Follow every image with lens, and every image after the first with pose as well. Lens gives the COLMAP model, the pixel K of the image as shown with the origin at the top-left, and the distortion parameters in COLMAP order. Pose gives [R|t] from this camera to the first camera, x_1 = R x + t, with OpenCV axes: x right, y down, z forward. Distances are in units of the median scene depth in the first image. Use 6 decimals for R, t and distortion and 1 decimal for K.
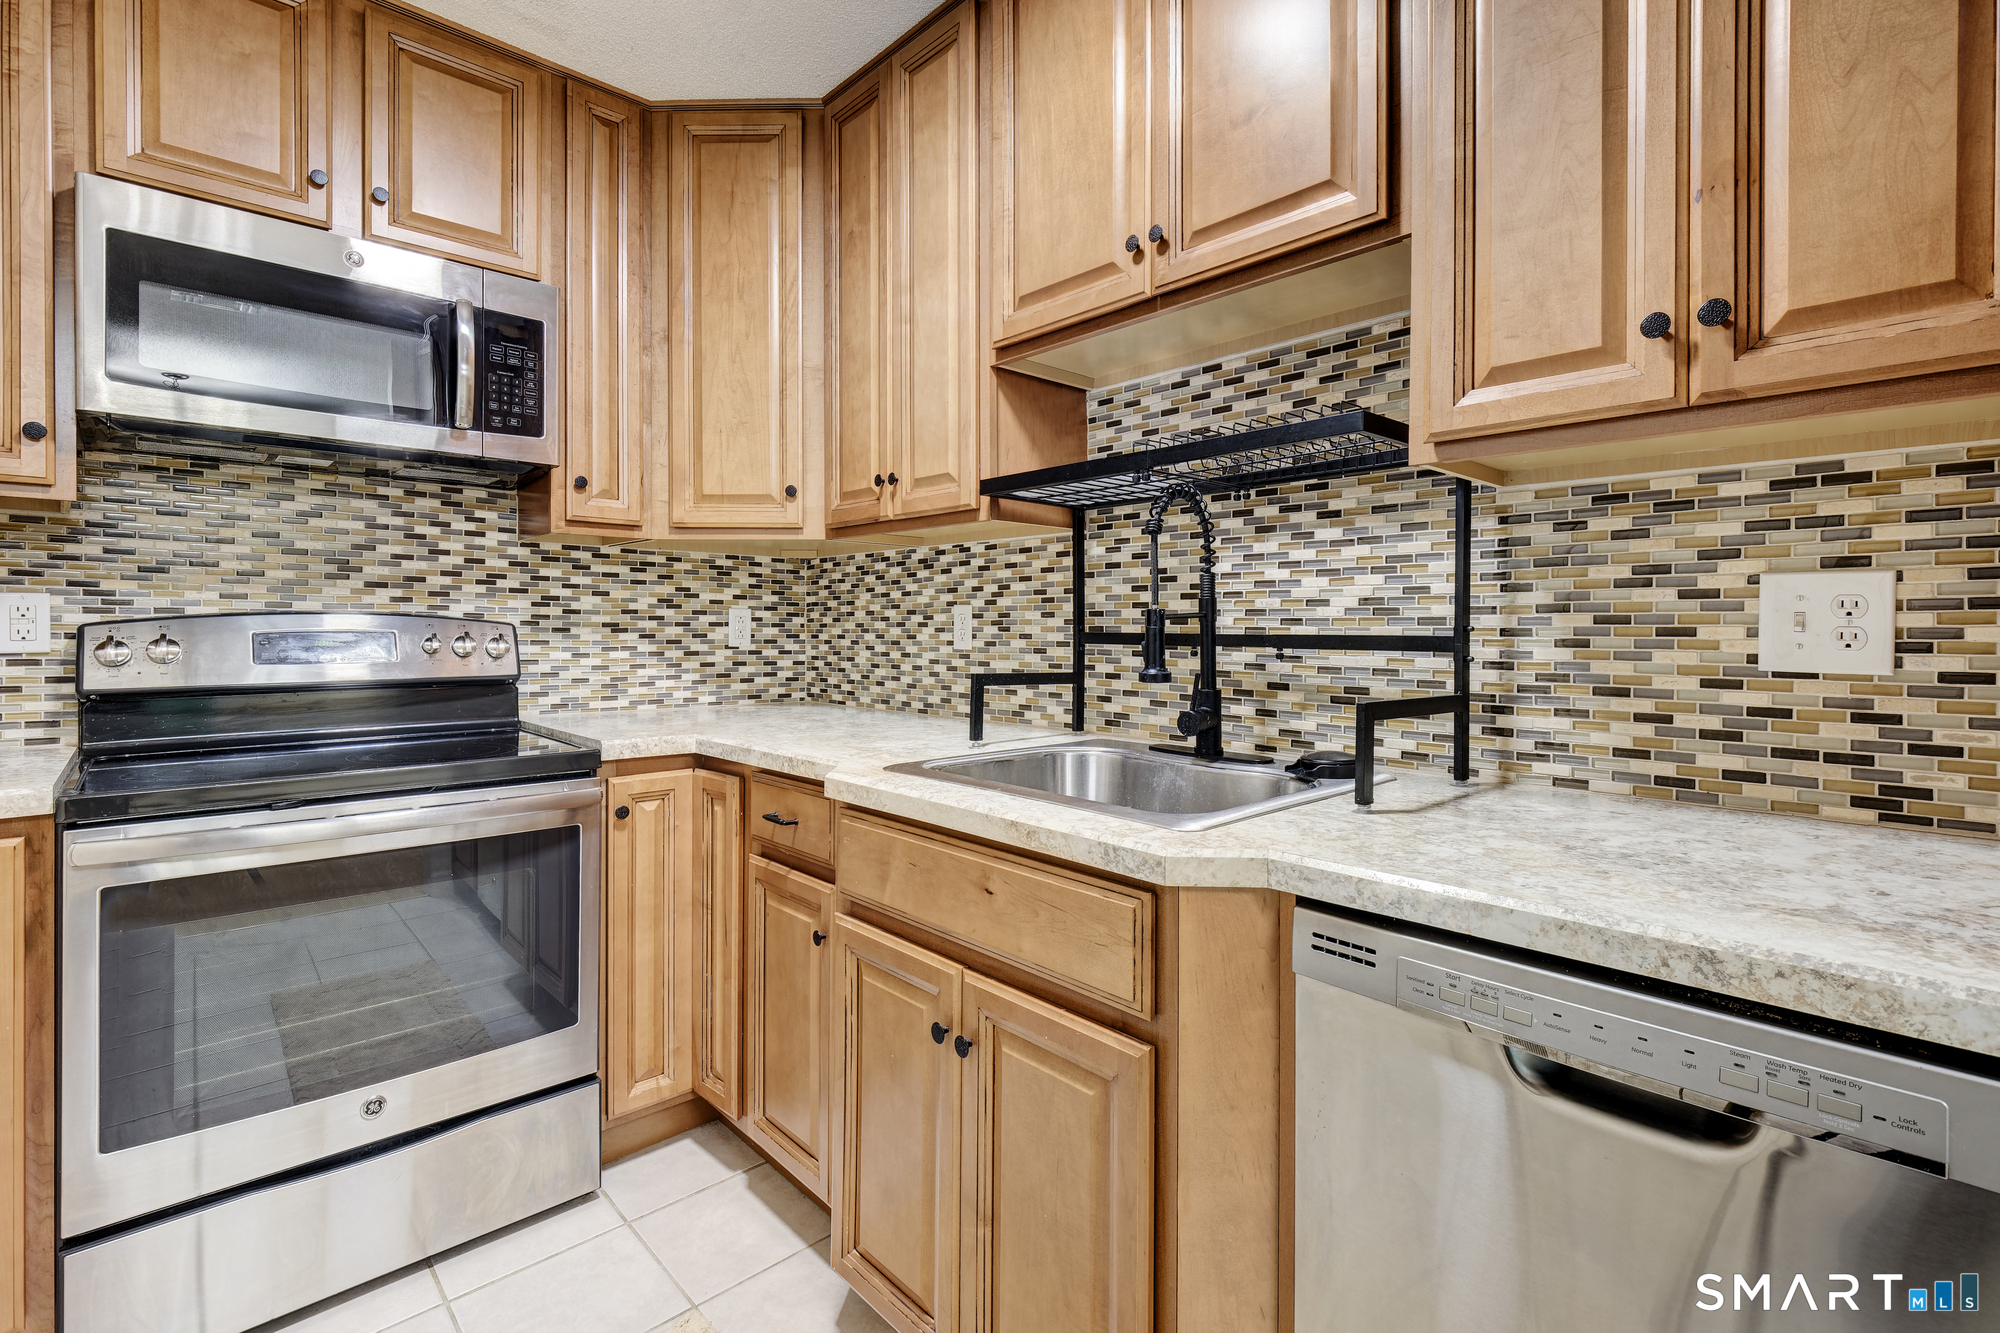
lens RADIAL K [[907.4, 0, 1021.6], [0, 907.4, 636.1], [0, 0, 1]] dist [-0.001381, -0.000857]
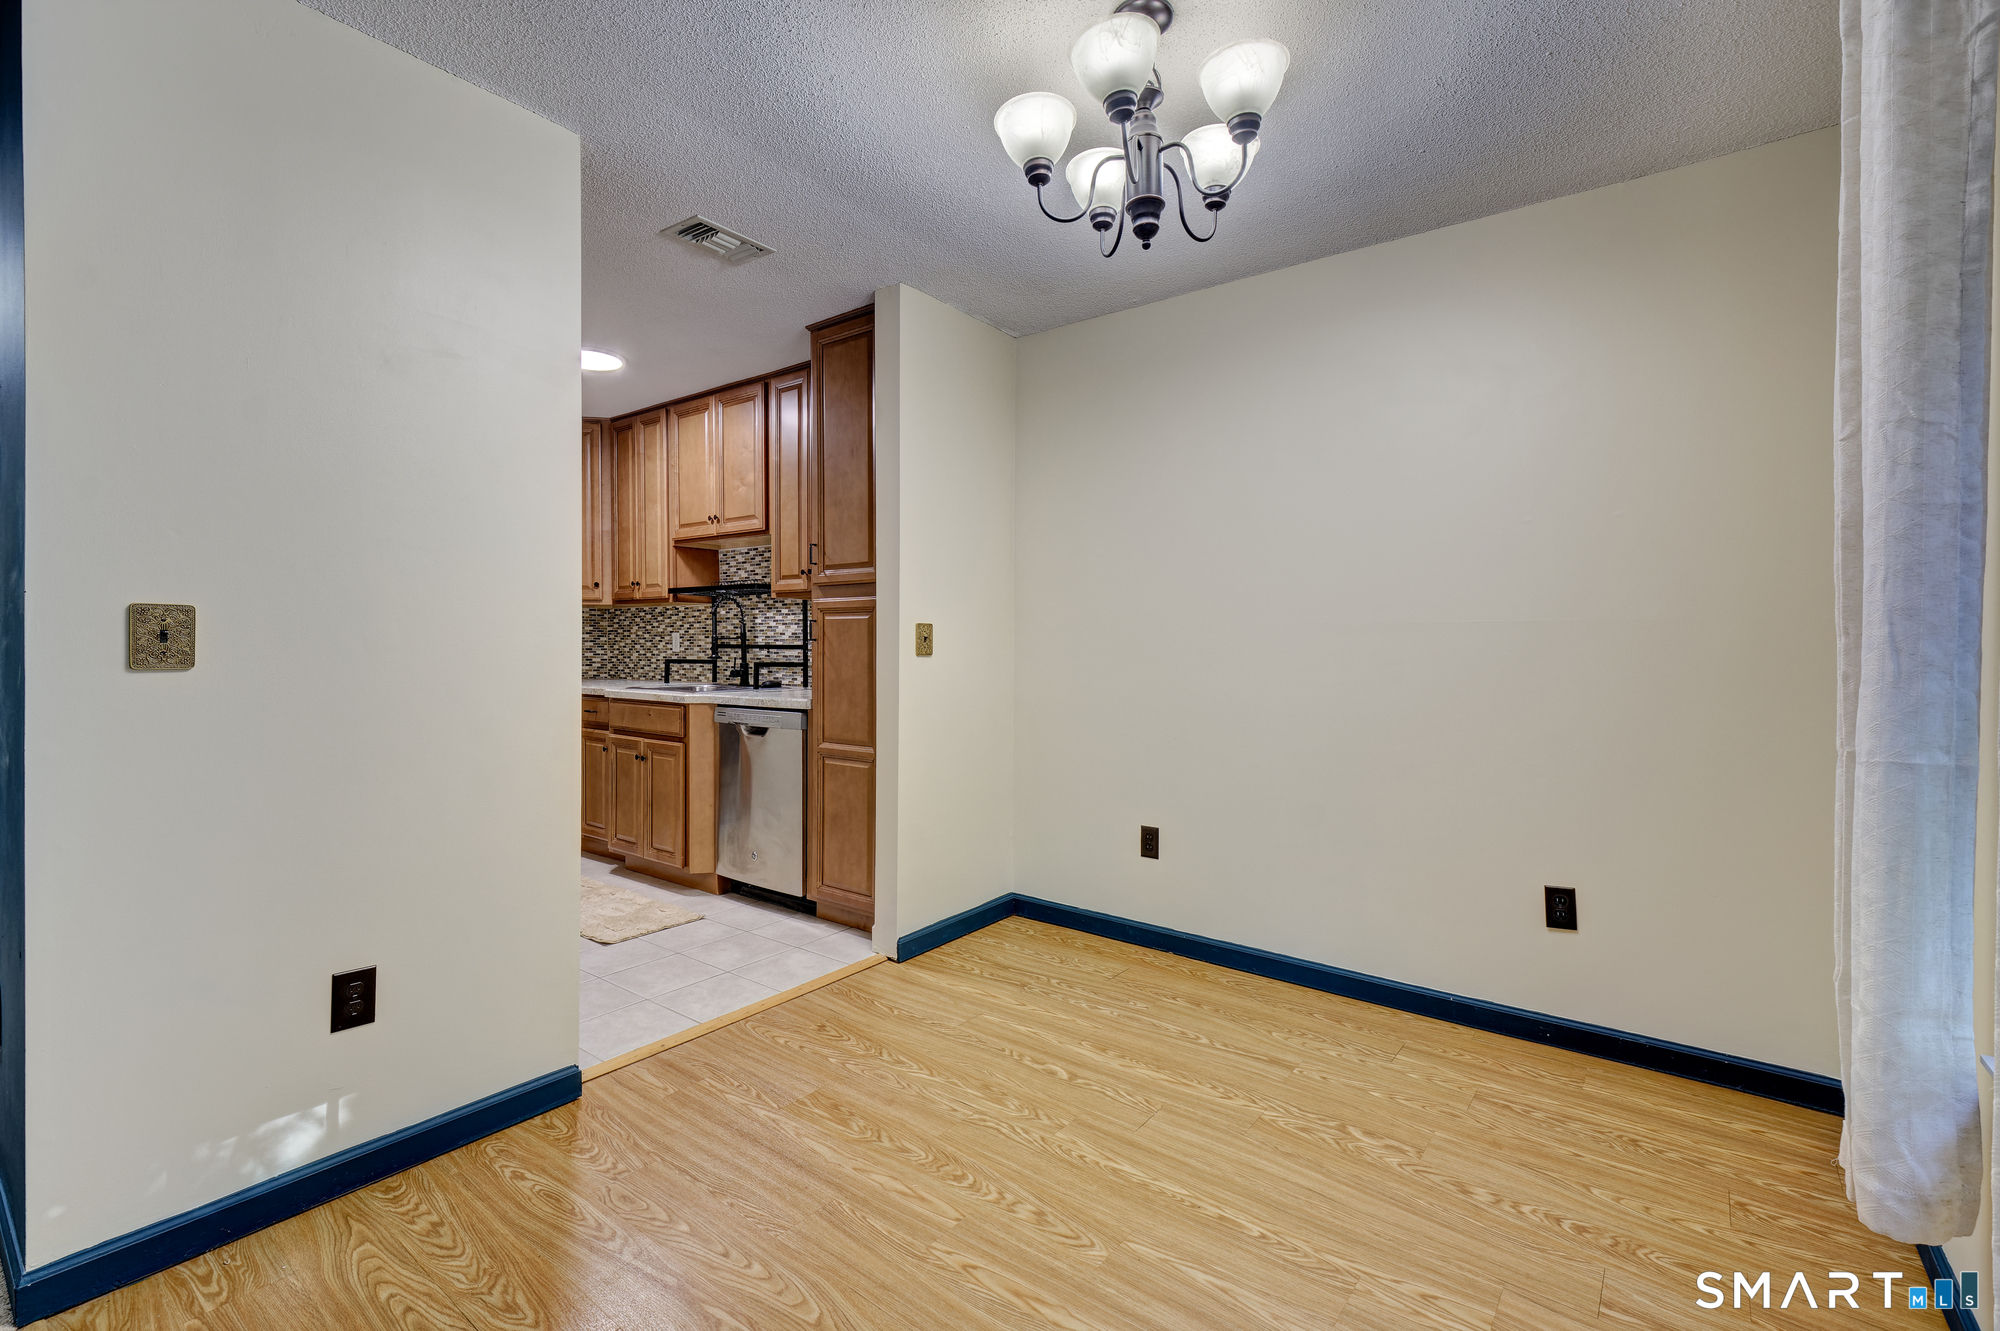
lens RADIAL K [[886.6, 0, 1007.1], [0, 886.6, 658.8], [0, 0, 1]] dist [0.000149, -0.000051]
pose [[0.986616, -0.002885, 0.163034, 0.429603], [0.001403, 0.999957, 0.009202, 0.014338], [-0.163054, -0.008850, 0.986577, -1.476114]]
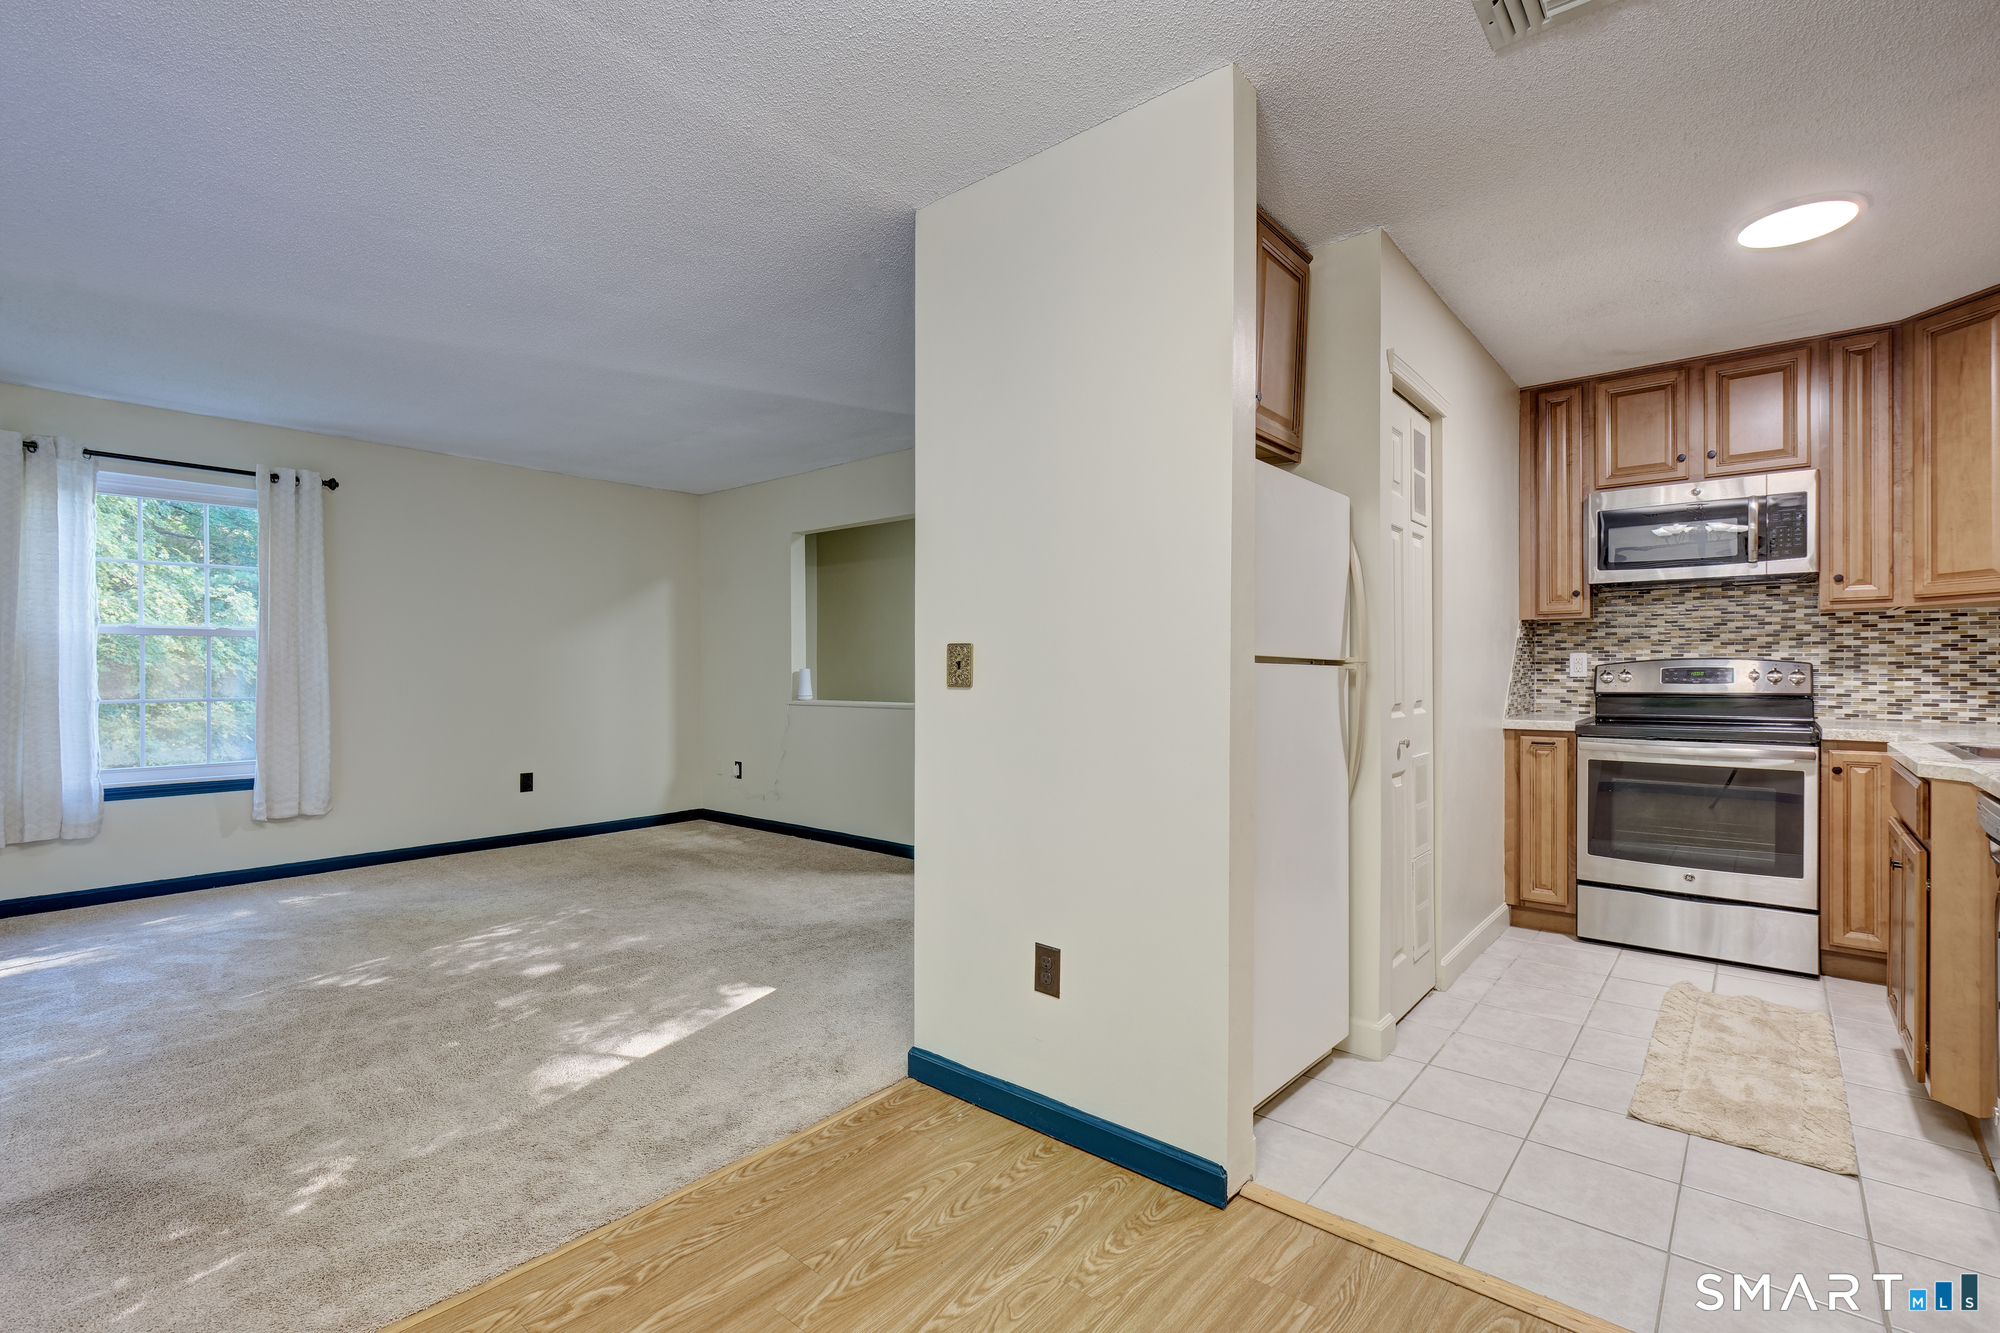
lens RADIAL K [[892.6, 0, 1000.0], [0, 892.6, 666.5], [0, 0, 1]] dist [-0.000675, 0.000010]
pose [[0.102540, -0.006106, -0.994710, 0.959305], [-0.004656, 0.999967, -0.006618, 0.010609], [0.994718, 0.005310, 0.102509, -0.682234]]
